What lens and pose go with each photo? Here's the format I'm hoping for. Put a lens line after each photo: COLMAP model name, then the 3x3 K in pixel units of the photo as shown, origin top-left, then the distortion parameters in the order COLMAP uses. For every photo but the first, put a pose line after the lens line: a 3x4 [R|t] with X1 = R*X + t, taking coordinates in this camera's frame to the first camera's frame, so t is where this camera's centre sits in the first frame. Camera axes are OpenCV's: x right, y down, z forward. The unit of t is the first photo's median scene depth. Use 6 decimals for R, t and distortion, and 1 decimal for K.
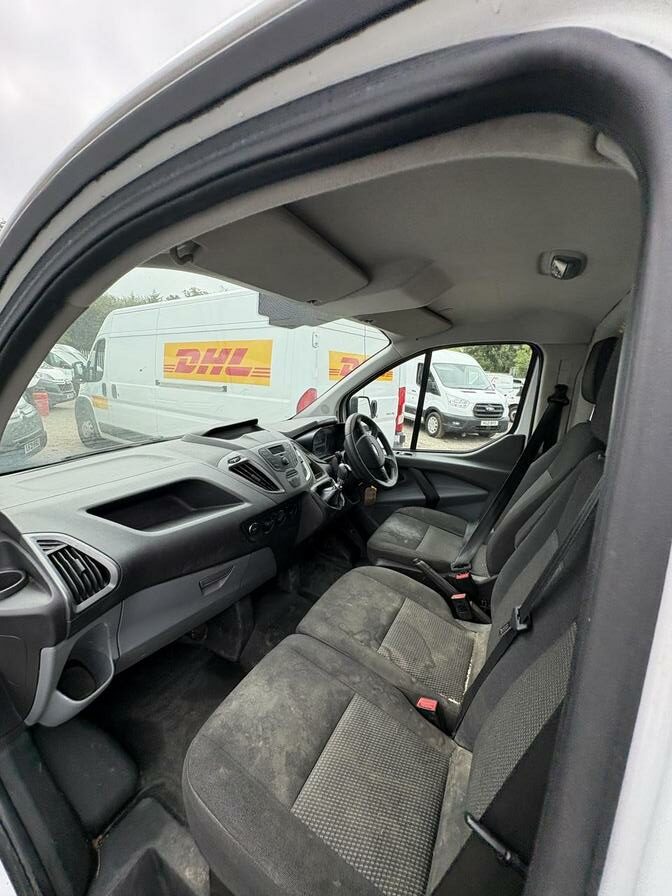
lens RADIAL K [[359.6, 0, 336.0], [0, 359.6, 448.0], [0, 0, 1]] dist [0.002651, 0.000602]
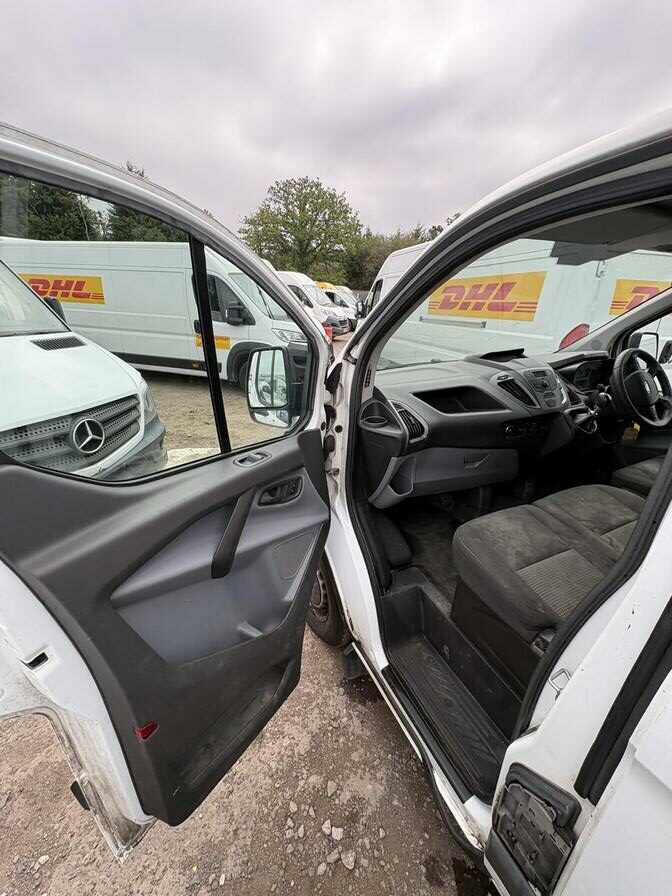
lens RADIAL K [[359.6, 0, 336.0], [0, 359.6, 448.0], [0, 0, 1]] dist [0.002651, 0.000602]
pose [[0.802640, 0.201700, -0.561325, 0.013692], [-0.108349, 0.974736, 0.195321, 0.081946], [0.586540, -0.095954, 0.804216, -0.378094]]
